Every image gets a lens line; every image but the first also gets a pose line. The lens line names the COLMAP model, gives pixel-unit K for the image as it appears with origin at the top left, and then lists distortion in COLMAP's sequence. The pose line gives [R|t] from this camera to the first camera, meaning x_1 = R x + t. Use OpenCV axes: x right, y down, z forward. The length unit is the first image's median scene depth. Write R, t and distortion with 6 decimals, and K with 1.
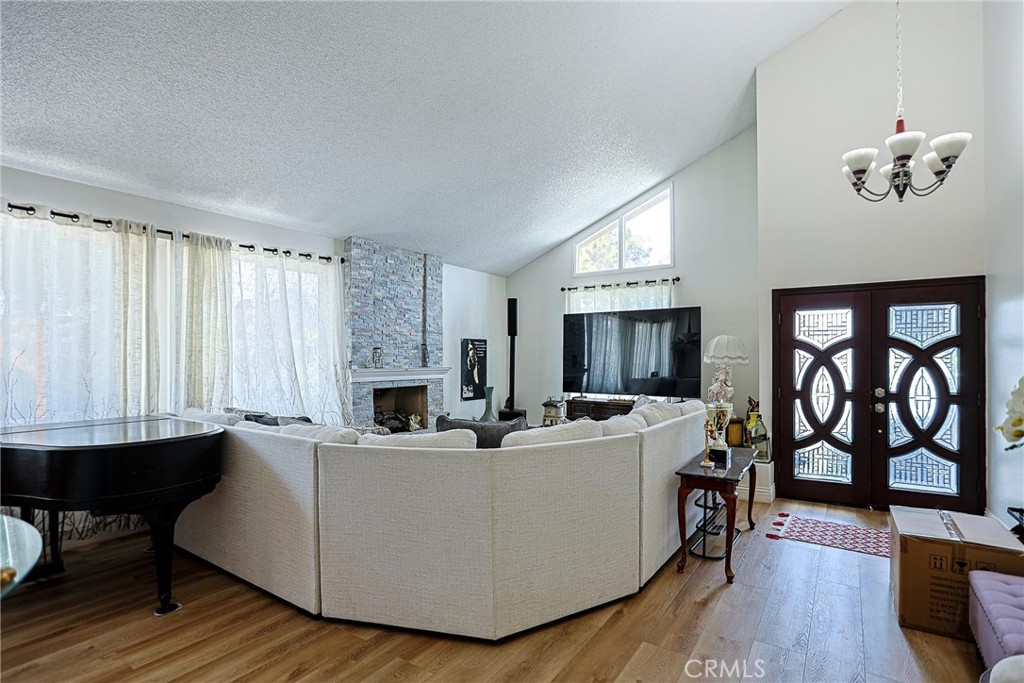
lens RADIAL K [[513.5, 0, 512.0], [0, 513.5, 341.5], [0, 0, 1]] dist [-0.061022, 0.021230]
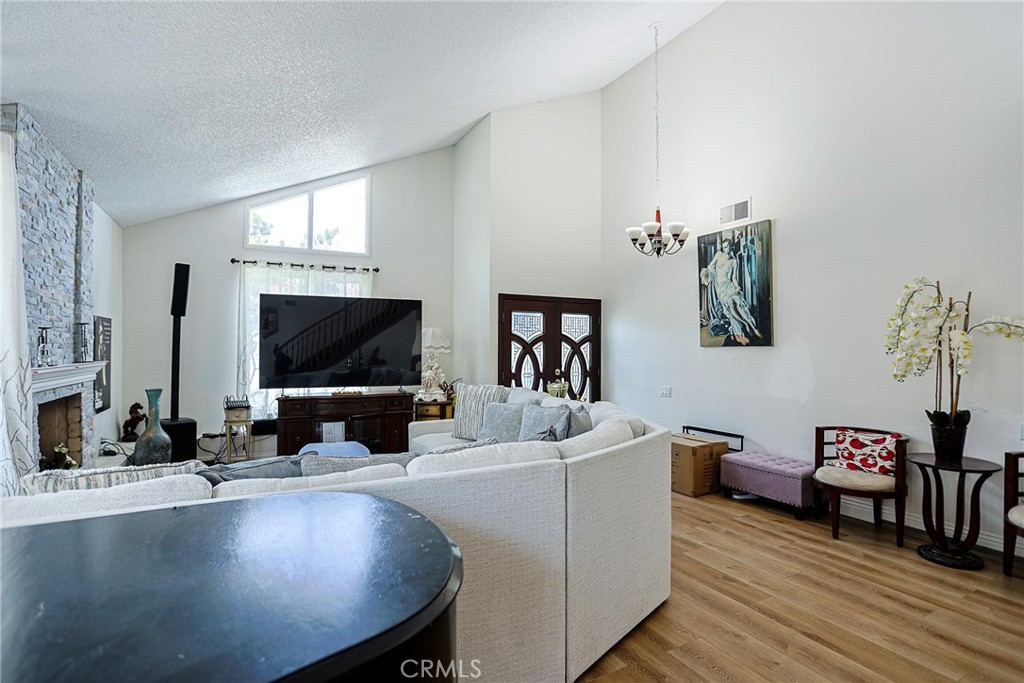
lens RADIAL K [[500.1, 0, 517.2], [0, 500.1, 337.2], [0, 0, 1]] dist [-0.037938, 0.001611]
pose [[0.462274, 0.021137, 0.886485, -0.573204], [-0.031846, 0.999467, -0.007224, 0.012989], [-0.886165, -0.024891, 0.462700, 0.387225]]
